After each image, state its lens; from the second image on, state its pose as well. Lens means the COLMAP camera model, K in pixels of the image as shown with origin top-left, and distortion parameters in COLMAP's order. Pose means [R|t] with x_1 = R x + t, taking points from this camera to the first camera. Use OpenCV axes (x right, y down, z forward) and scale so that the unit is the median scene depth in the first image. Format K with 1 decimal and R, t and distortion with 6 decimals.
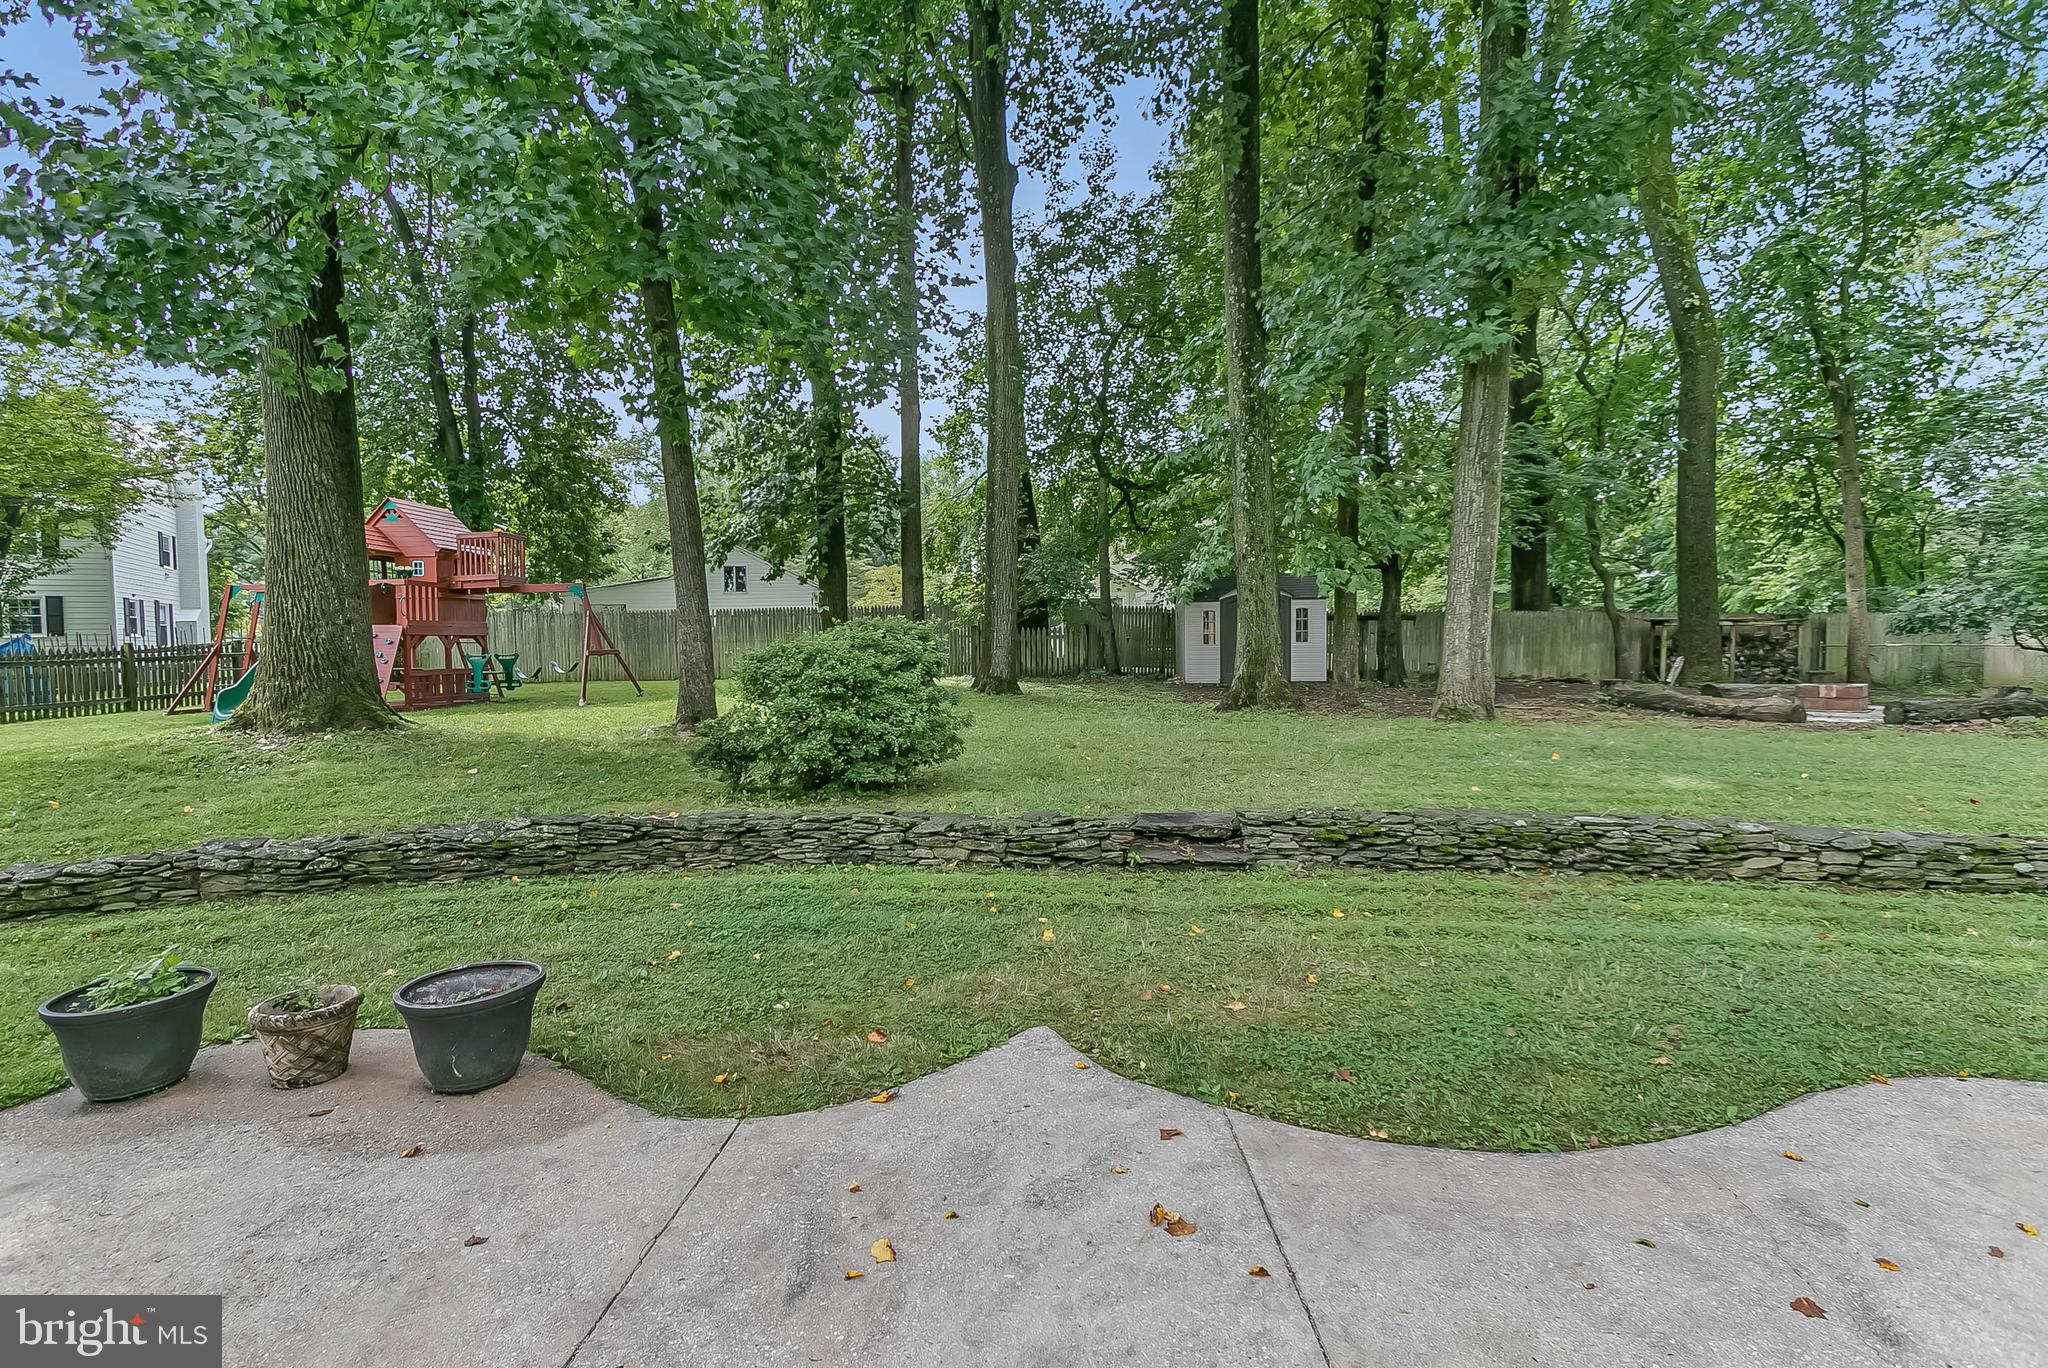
lens RADIAL K [[954.4, 0, 1005.5], [0, 954.4, 671.7], [0, 0, 1]] dist [-0.001000, 0.000025]
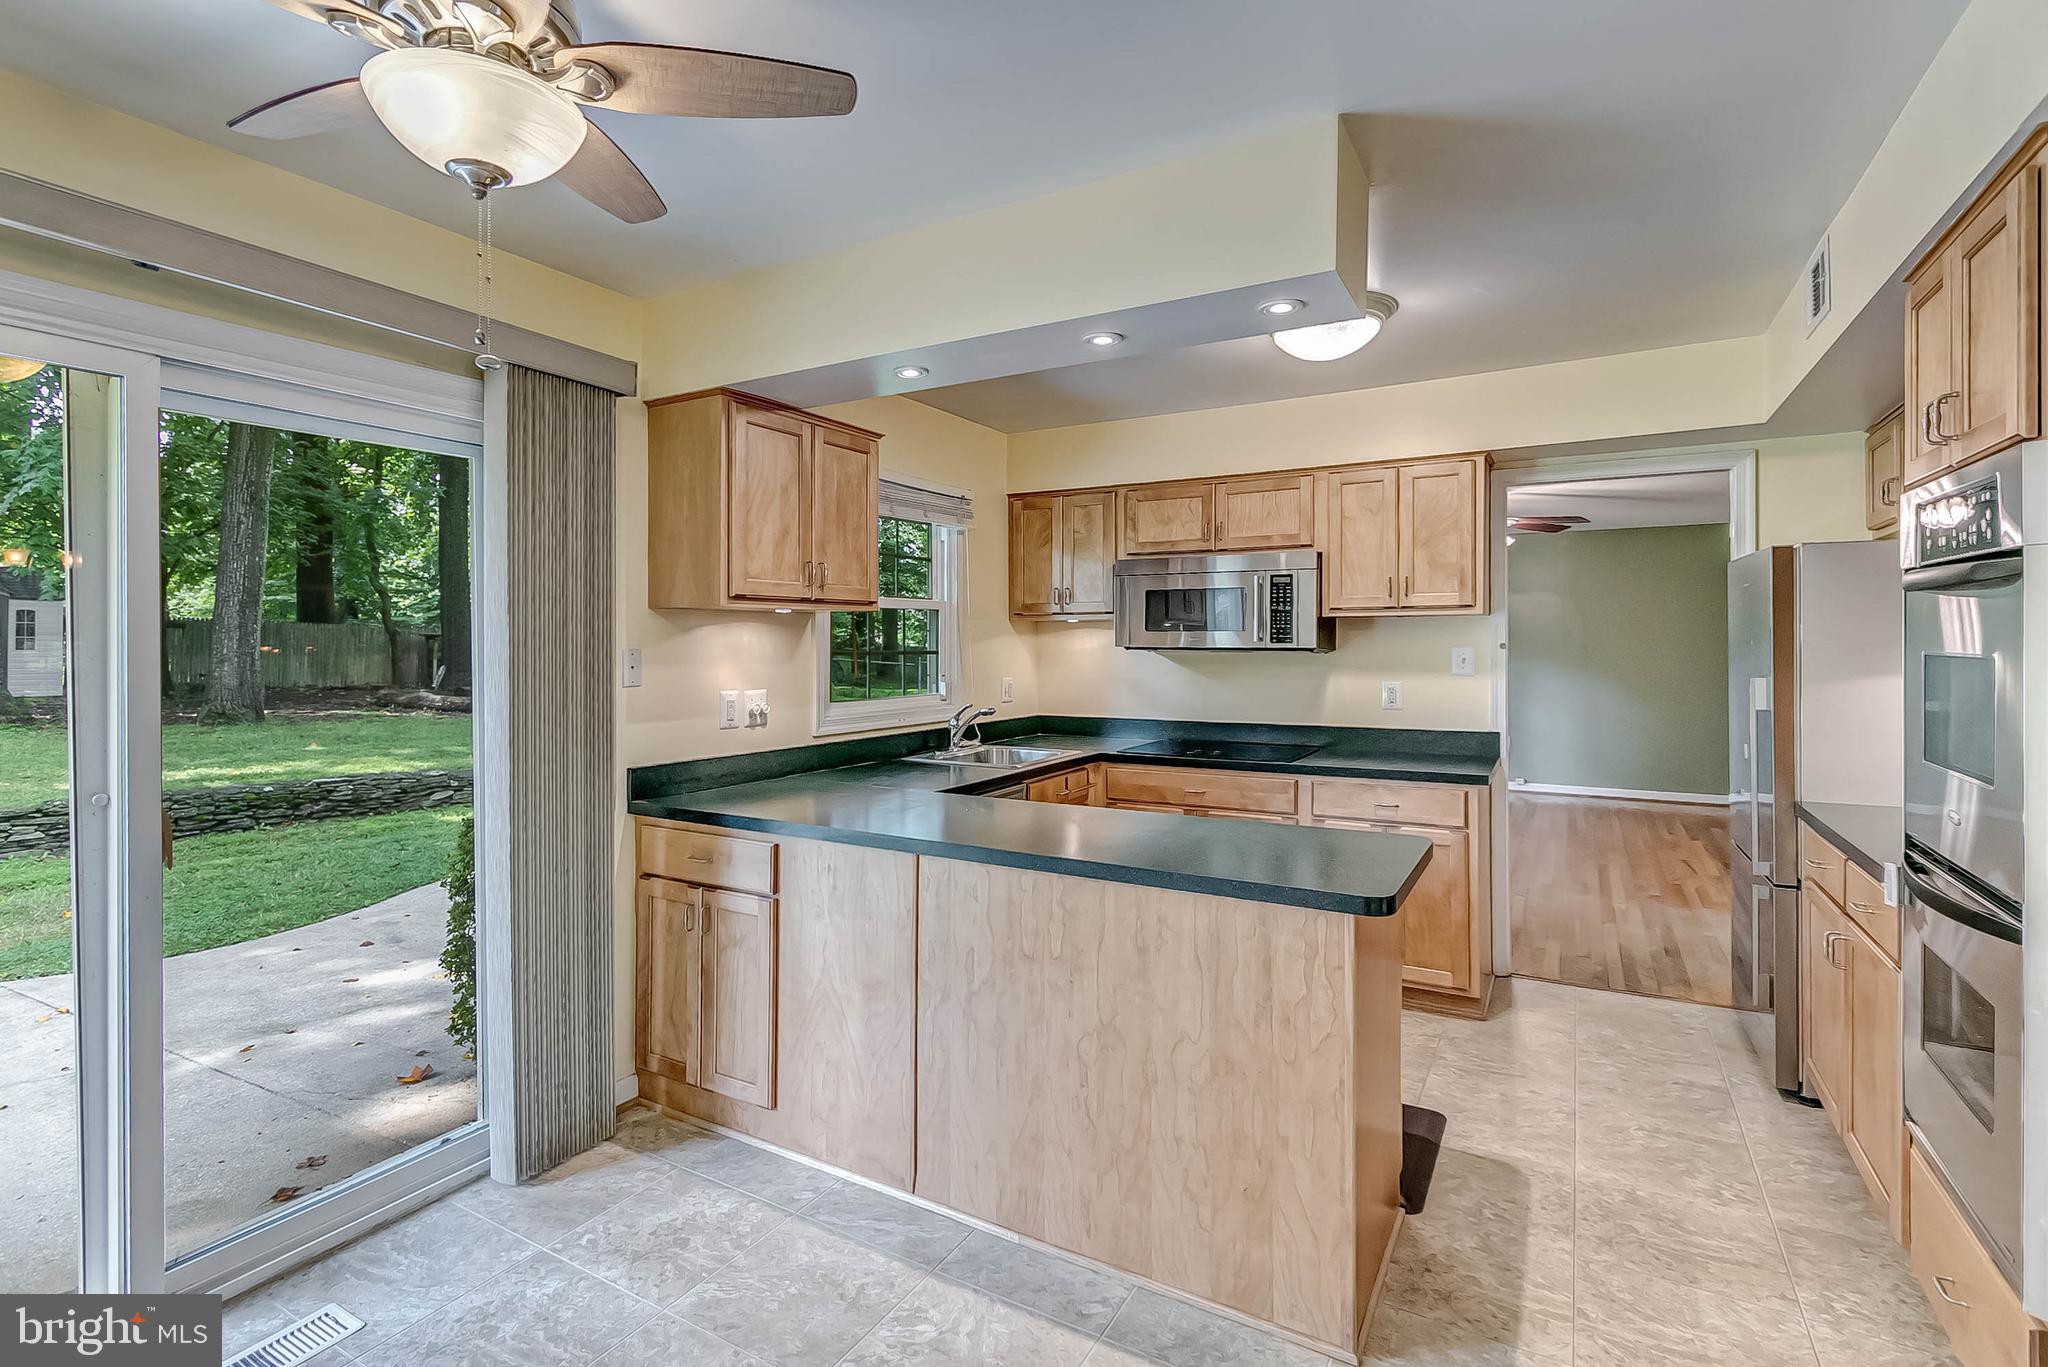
lens RADIAL K [[980.1, 0, 971.8], [0, 980.1, 647.3], [0, 0, 1]] dist [-0.003551, -0.001045]
pose [[0.472485, 0.013292, 0.881238, -0.174134], [0.021170, 0.999427, -0.026425, 0.020864], [-0.881084, 0.031142, 0.471933, -0.455029]]
